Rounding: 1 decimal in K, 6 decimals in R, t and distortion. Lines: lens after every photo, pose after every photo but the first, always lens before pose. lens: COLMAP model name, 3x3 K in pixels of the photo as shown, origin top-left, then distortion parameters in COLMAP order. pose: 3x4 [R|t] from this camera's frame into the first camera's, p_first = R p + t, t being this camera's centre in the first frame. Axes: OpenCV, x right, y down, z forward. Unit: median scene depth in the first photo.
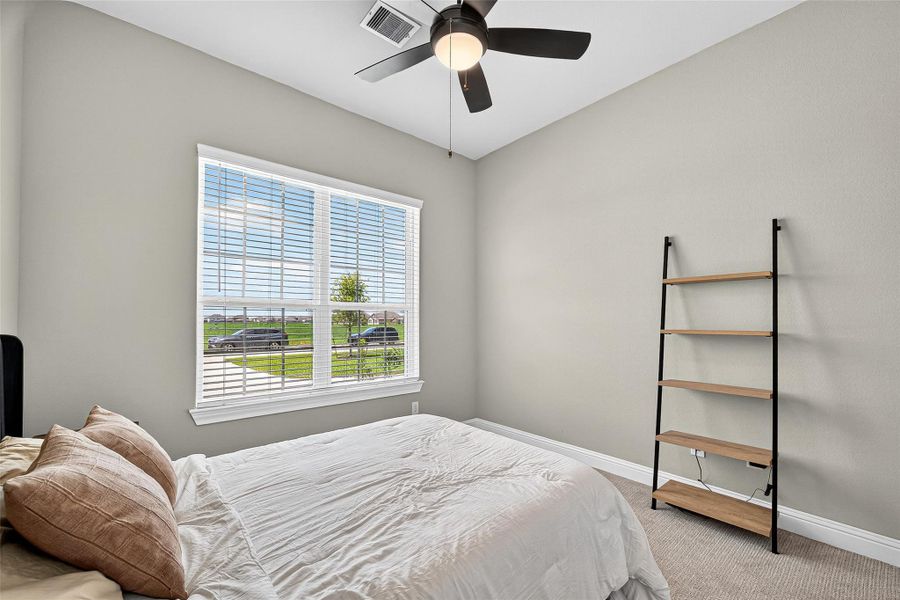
lens RADIAL K [[356.4, 0, 452.4], [0, 356.4, 318.6], [0, 0, 1]] dist [-0.000679, -0.000178]
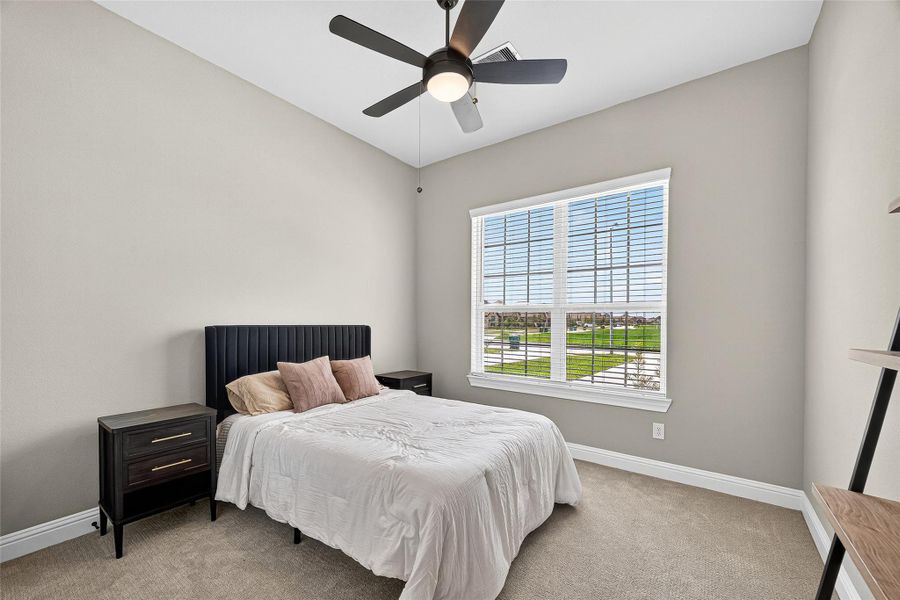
lens RADIAL K [[356.4, 0, 452.4], [0, 356.4, 318.6], [0, 0, 1]] dist [-0.000679, -0.000178]
pose [[0.238953, -0.009054, -0.970989, 1.099143], [-0.000196, 0.999956, -0.009372, 0.014743], [0.971031, 0.002430, 0.238940, 0.711596]]
